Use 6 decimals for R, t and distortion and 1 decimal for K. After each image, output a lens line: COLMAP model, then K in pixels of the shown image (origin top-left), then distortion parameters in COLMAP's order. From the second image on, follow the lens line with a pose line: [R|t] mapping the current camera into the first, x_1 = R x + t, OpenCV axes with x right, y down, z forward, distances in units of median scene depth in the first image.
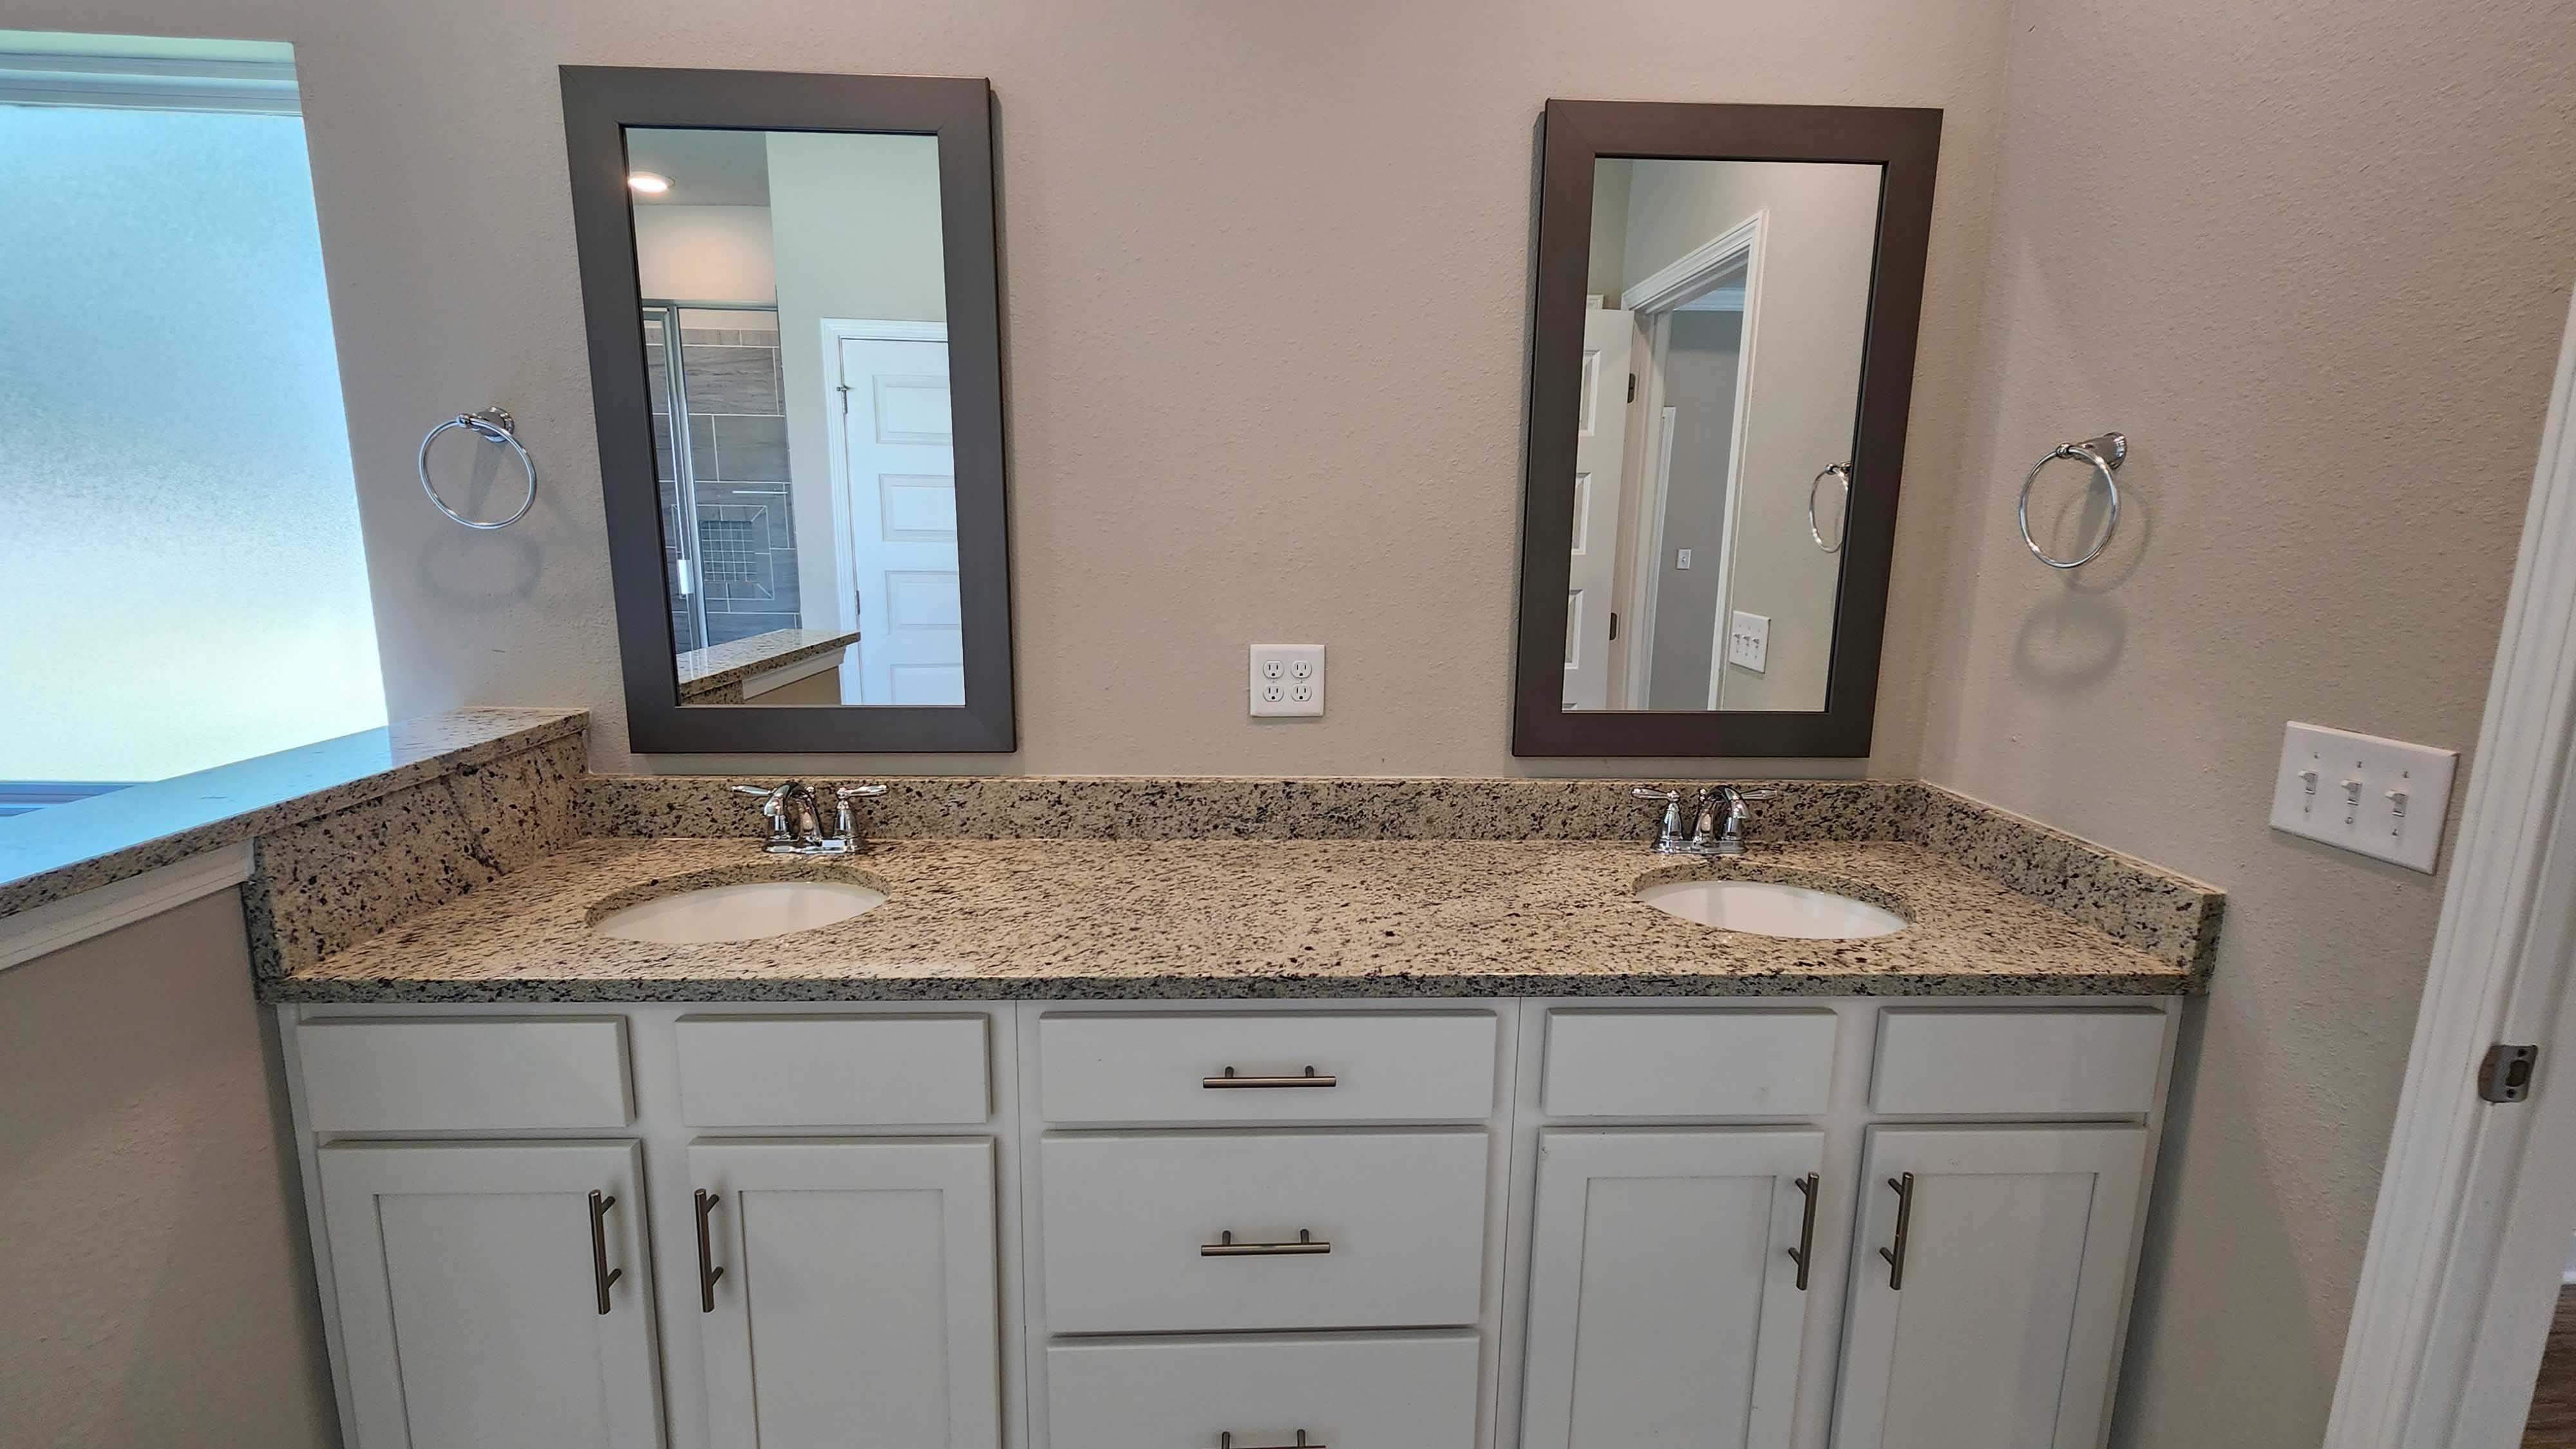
lens RADIAL K [[1076.6, 0, 1289.7], [0, 1076.6, 727.9], [0, 0, 1]] dist [0.001111, -0.000720]
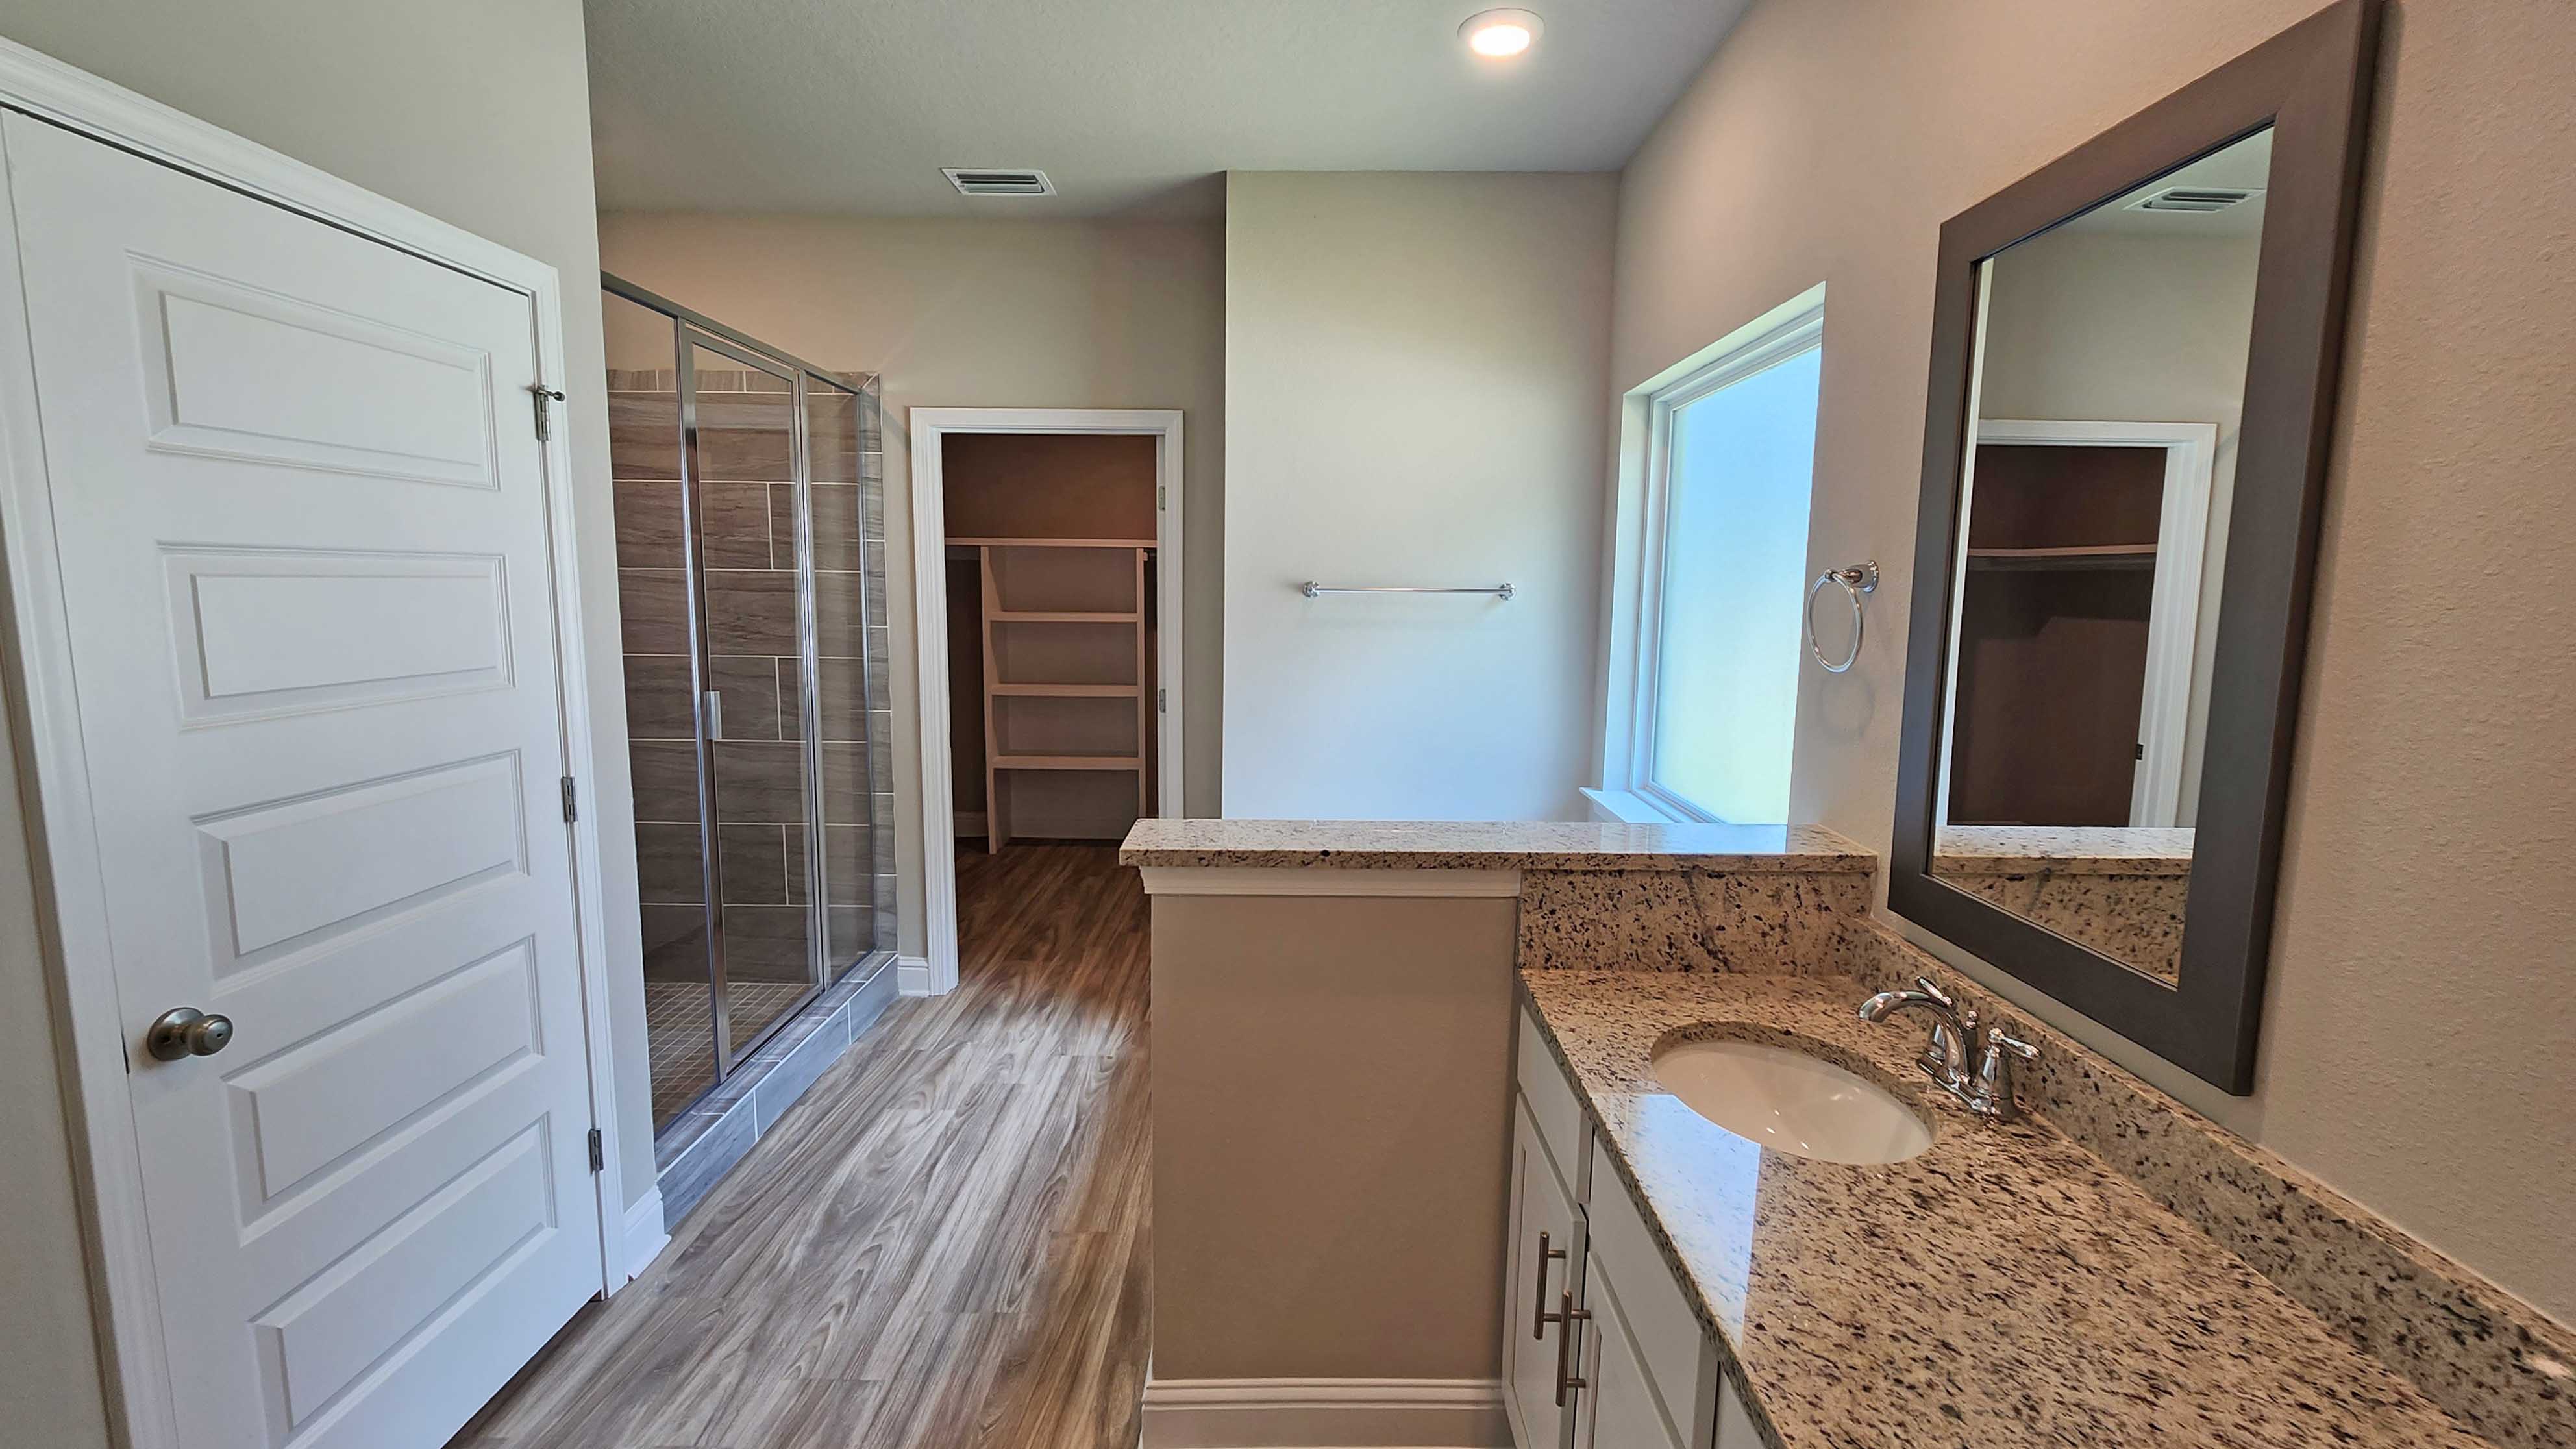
lens RADIAL K [[1076.6, 0, 1310.0], [0, 1076.6, 674.8], [0, 0, 1]] dist [0.001111, -0.000720]
pose [[-0.055035, 0.073072, -0.995807, 0.403502], [-0.199653, 0.976372, 0.082680, -0.174554], [0.978320, 0.203366, -0.039146, 0.541877]]
